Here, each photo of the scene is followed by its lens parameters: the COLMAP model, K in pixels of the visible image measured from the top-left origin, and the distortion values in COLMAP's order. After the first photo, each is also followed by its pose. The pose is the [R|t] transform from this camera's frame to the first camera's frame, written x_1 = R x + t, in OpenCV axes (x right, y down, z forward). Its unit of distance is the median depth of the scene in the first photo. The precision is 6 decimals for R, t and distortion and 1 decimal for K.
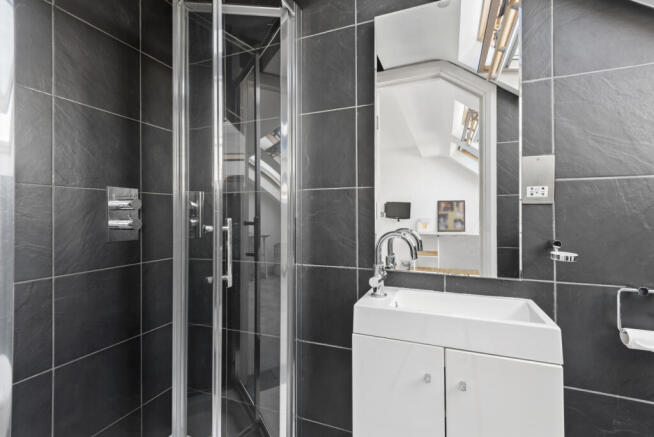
lens RADIAL K [[301.3, 0, 326.0], [0, 301.3, 215.7], [0, 0, 1]] dist [0.000278, -0.003025]
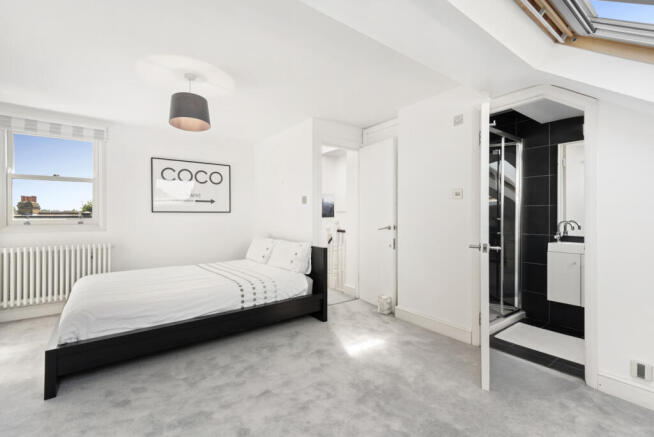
lens RADIAL K [[301.3, 0, 326.1], [0, 301.3, 217.1], [0, 0, 1]] dist [0.000278, -0.003025]
pose [[0.855188, 0.007974, -0.518257, -0.233558], [-0.004937, 0.999962, 0.007238, 0.012612], [0.518294, -0.003631, 0.855195, -2.591929]]
